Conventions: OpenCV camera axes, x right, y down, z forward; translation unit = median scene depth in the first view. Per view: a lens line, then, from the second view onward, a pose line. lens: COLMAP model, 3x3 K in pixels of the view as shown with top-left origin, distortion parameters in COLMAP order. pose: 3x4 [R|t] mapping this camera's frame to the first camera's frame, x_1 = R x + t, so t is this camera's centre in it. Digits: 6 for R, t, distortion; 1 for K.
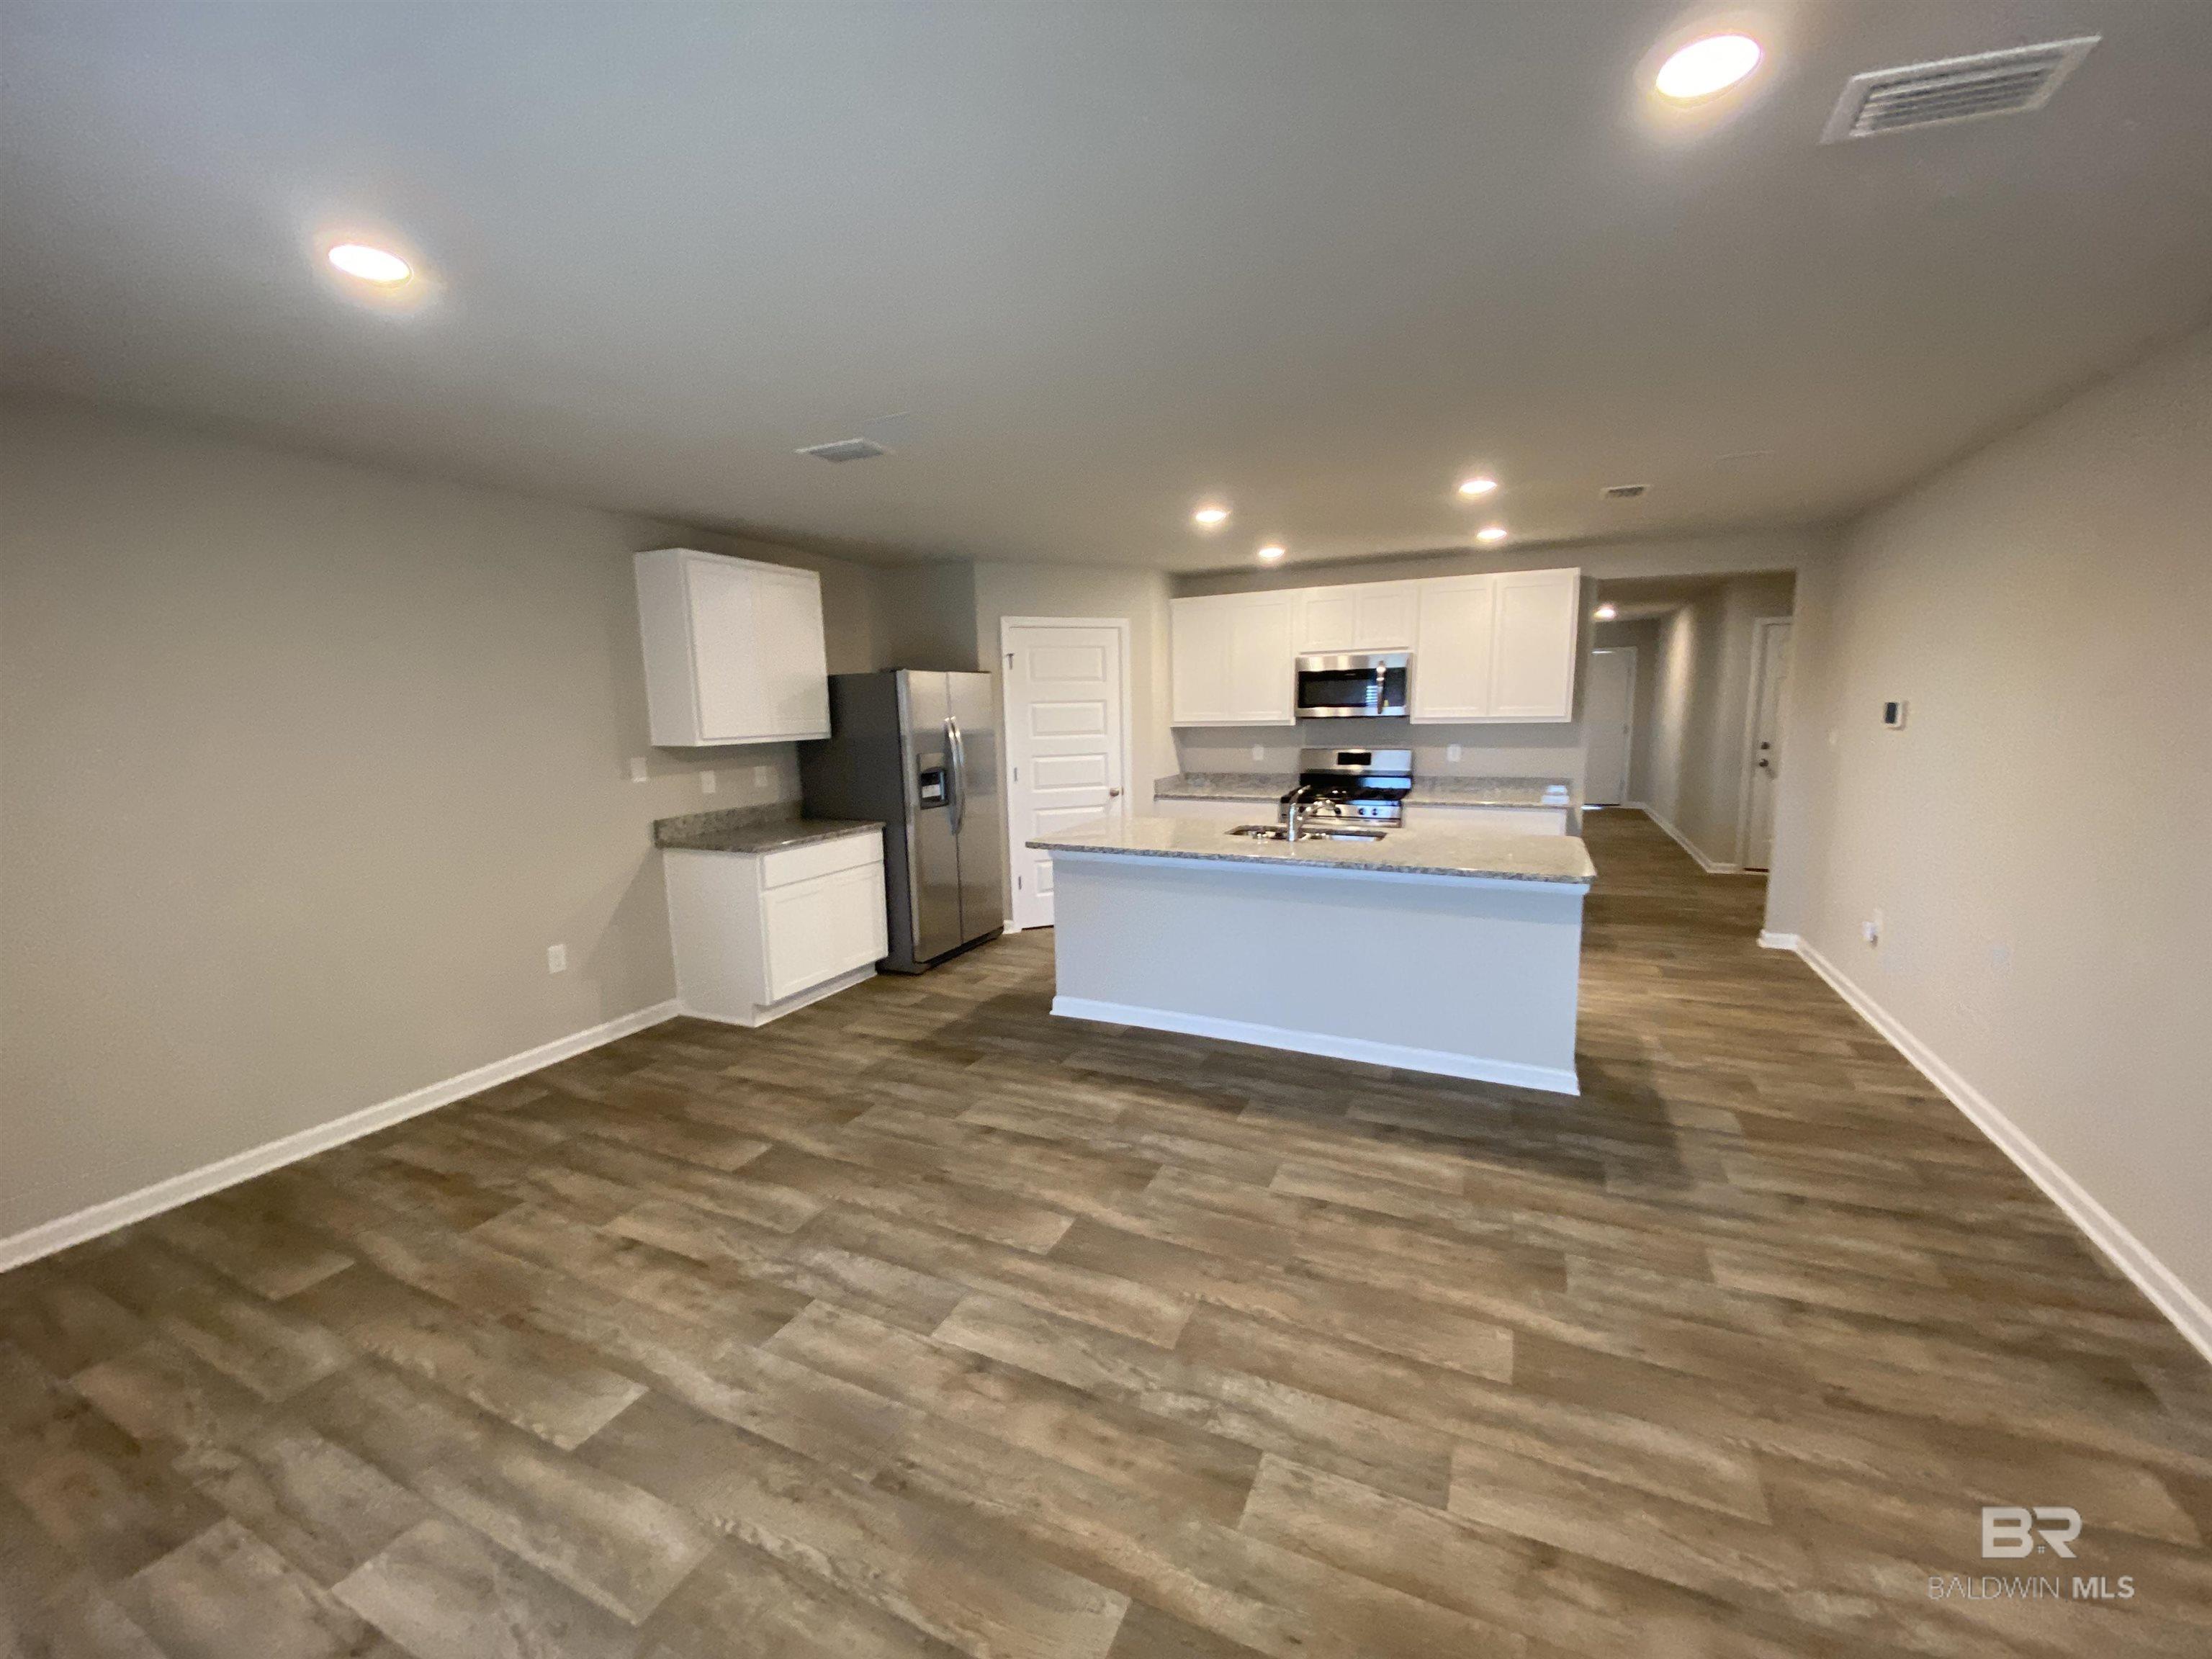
lens RADIAL K [[913.0, 0, 1113.3], [0, 913.0, 821.8], [0, 0, 1]] dist [0.008828, -0.007983]
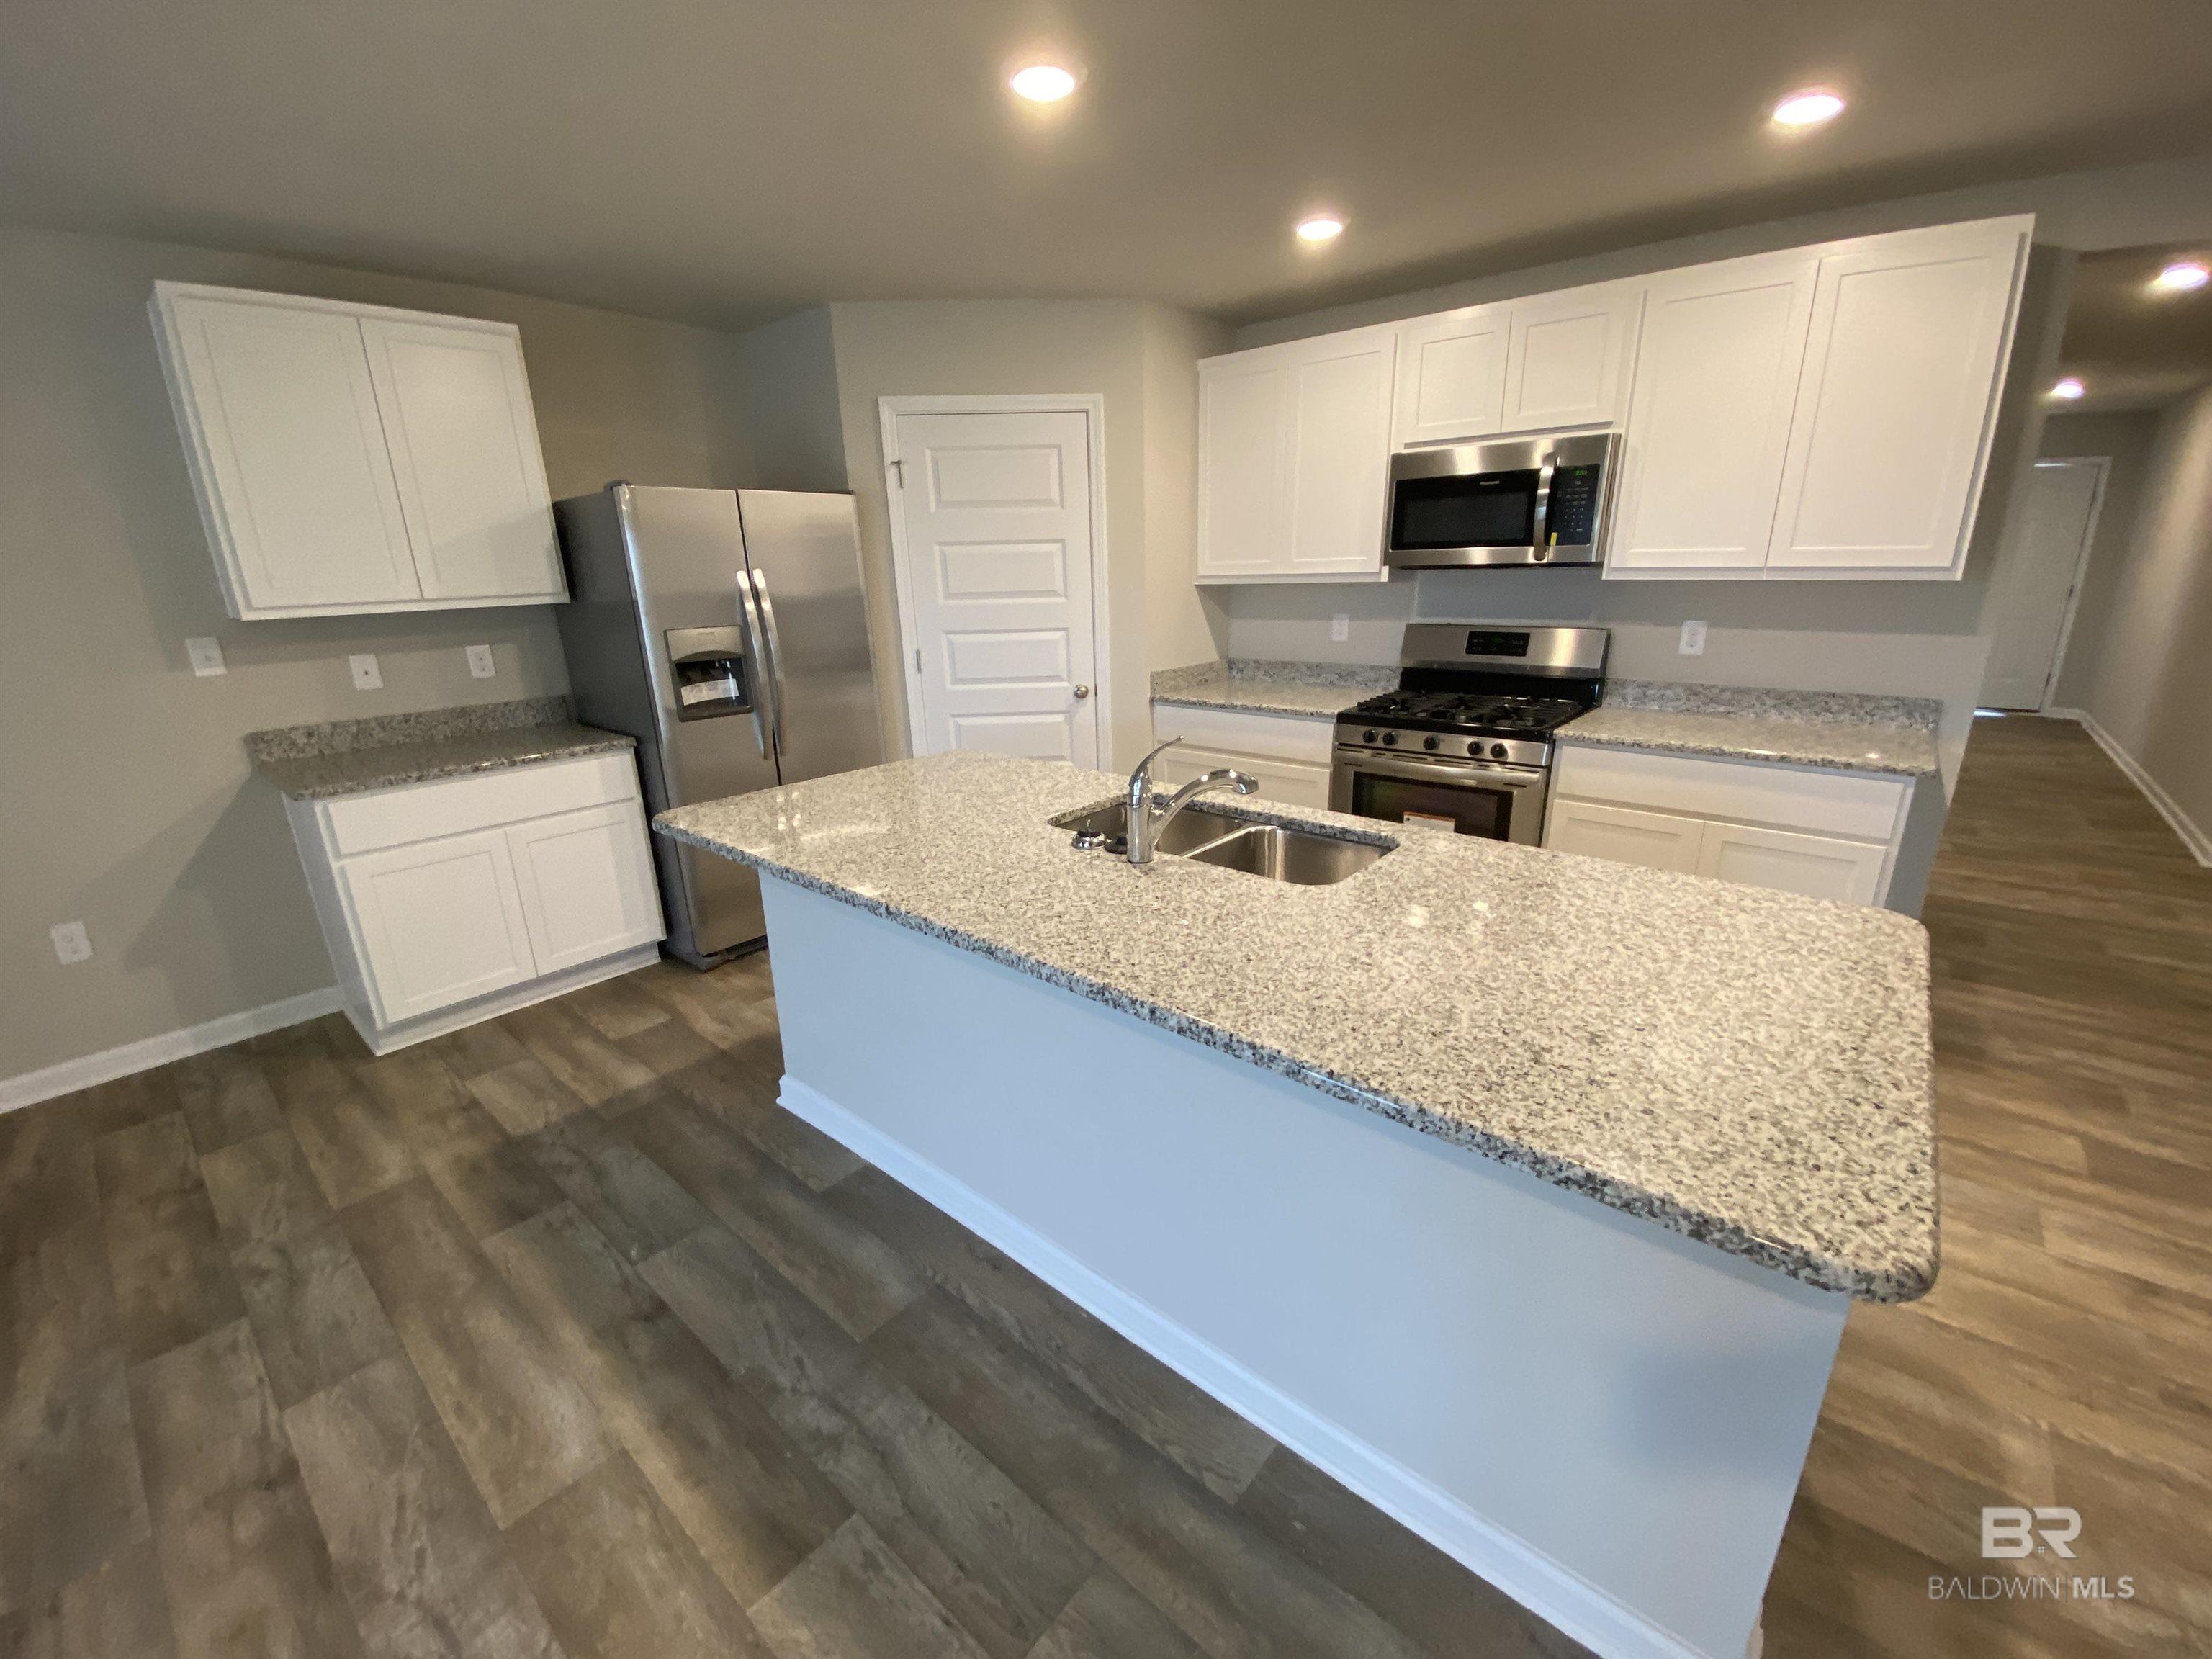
lens RADIAL K [[913.0, 0, 1082.8], [0, 913.0, 844.0], [0, 0, 1]] dist [0.008828, -0.007983]
pose [[0.957385, 0.086923, -0.275425, 0.193336], [-0.032179, 0.979802, 0.197365, -0.053057], [0.287017, -0.180091, 0.940844, 0.384108]]
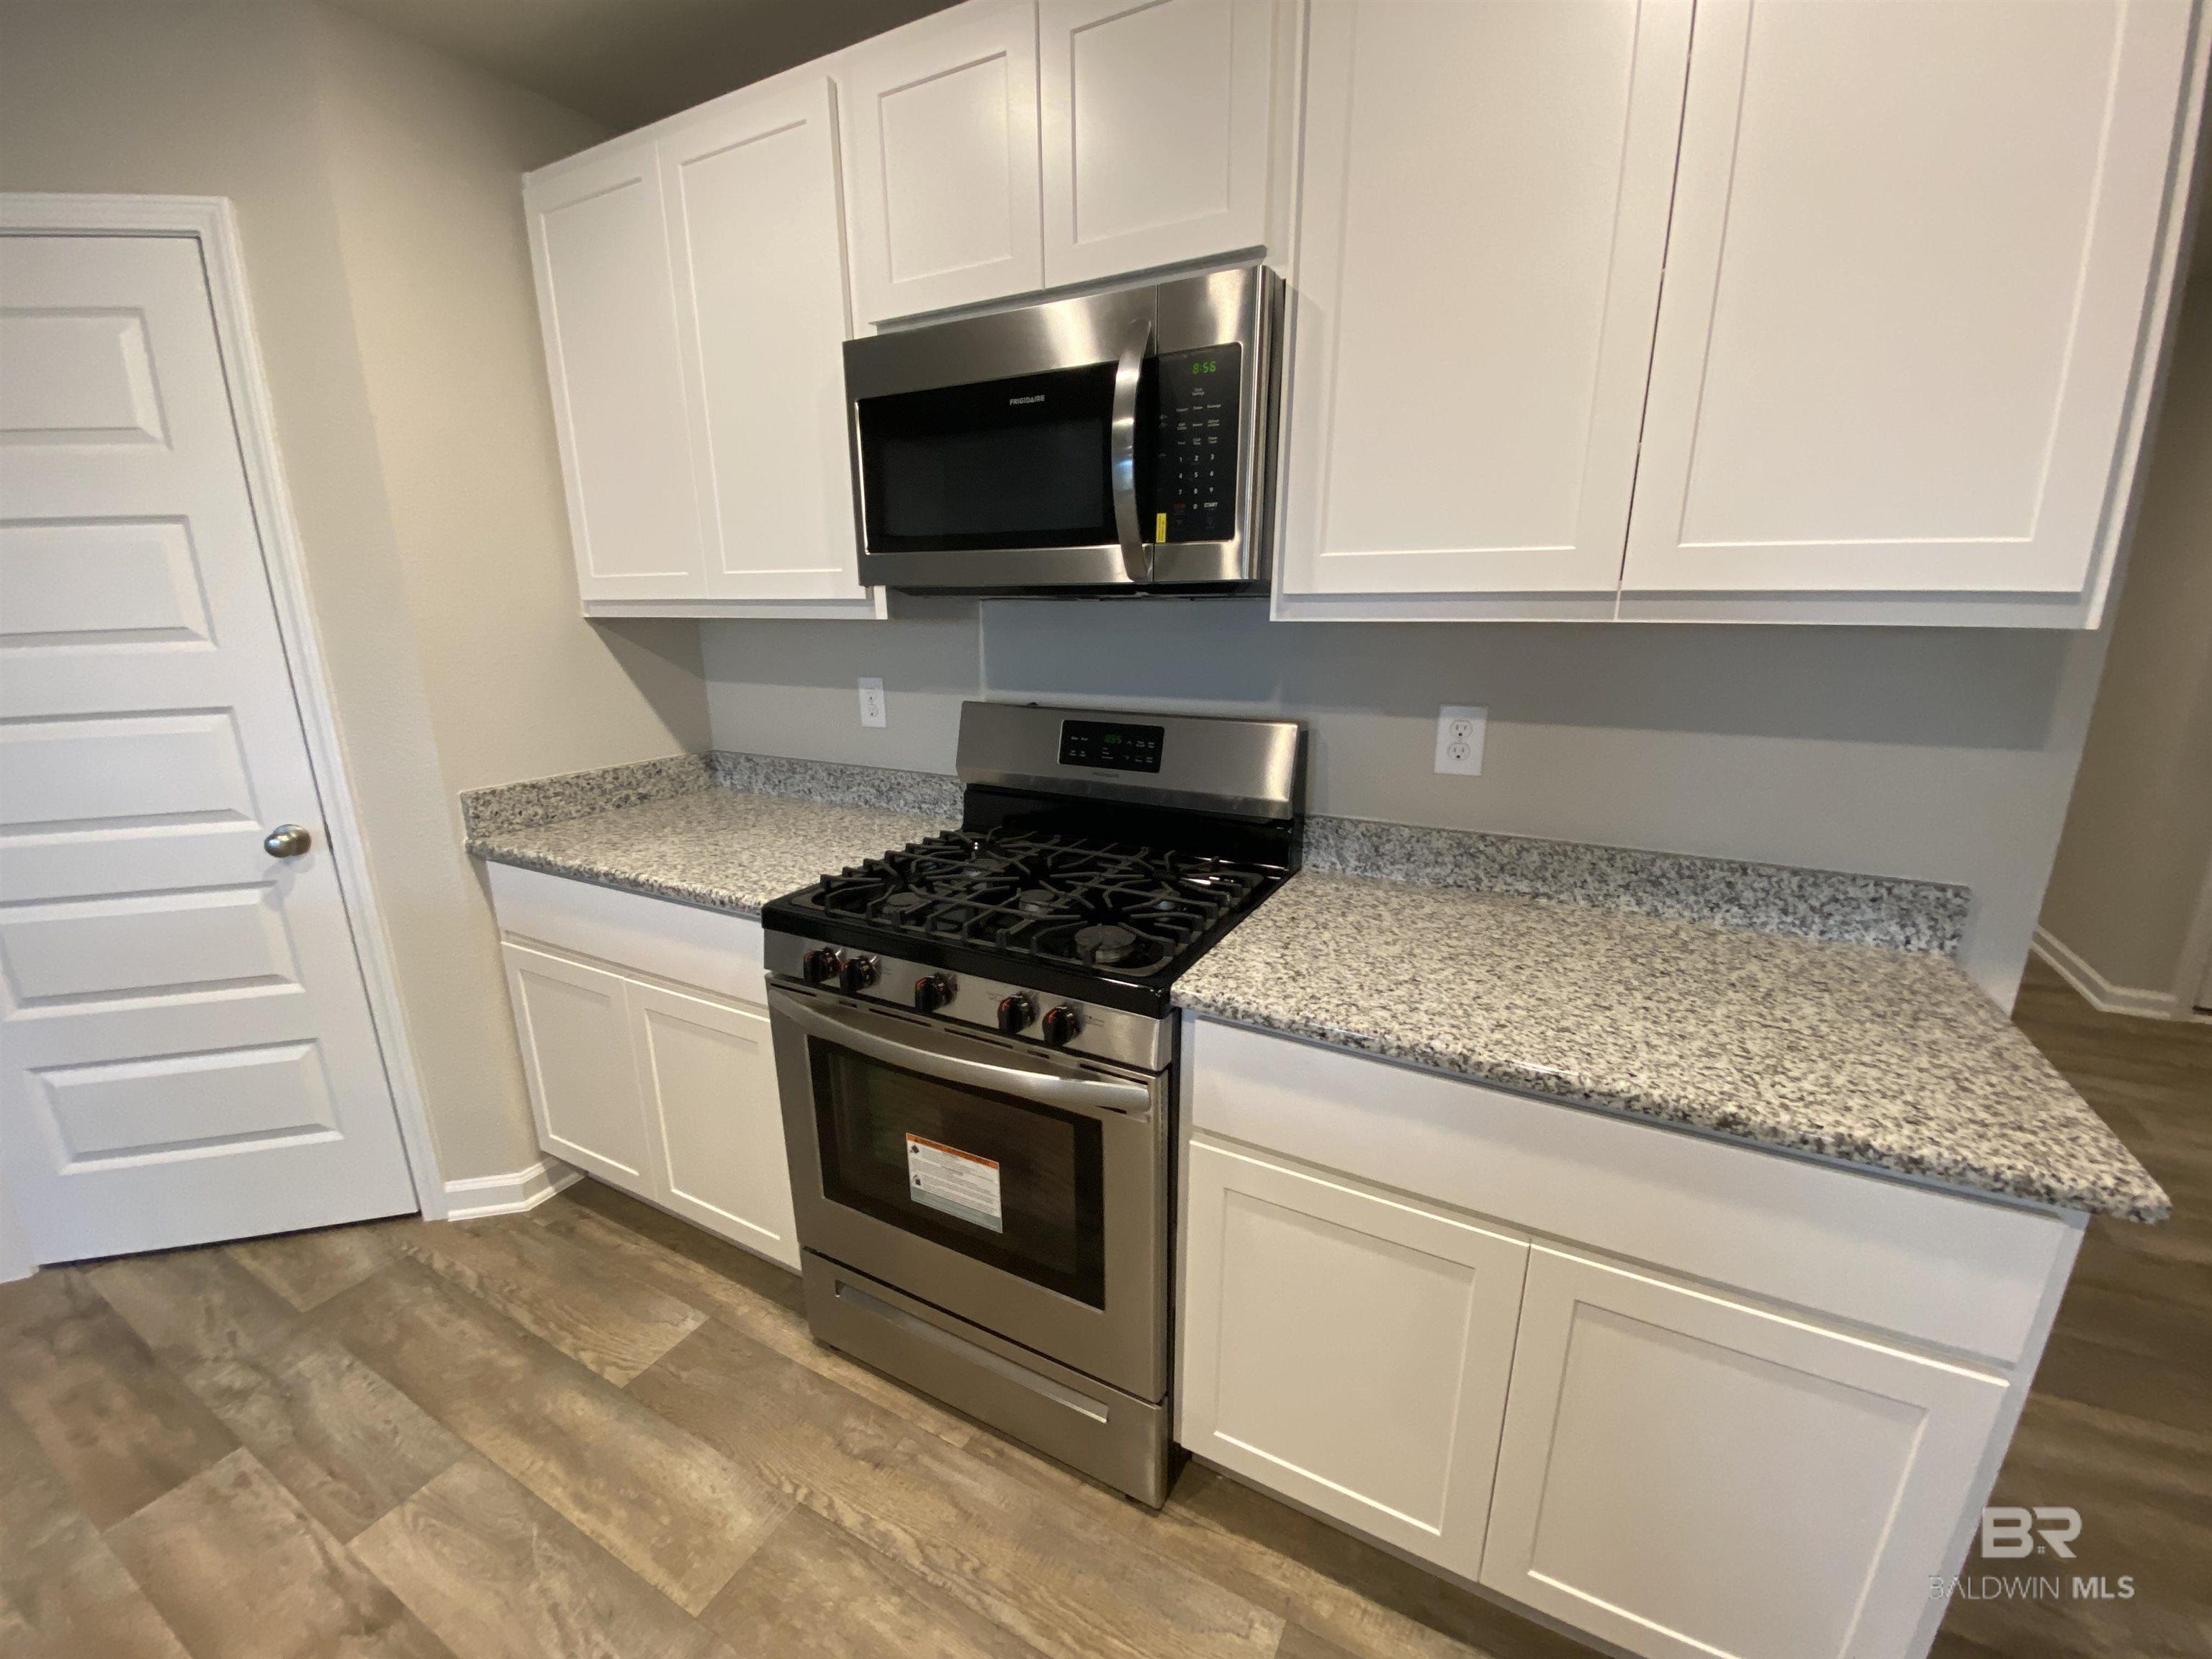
lens RADIAL K [[913.0, 0, 1091.3], [0, 913.0, 818.2], [0, 0, 1]] dist [0.008828, -0.007983]
pose [[0.996271, 0.036378, -0.078235, 0.293486], [-0.025903, 0.991047, 0.130973, -0.086332], [0.082299, -0.128458, 0.988294, 0.743288]]
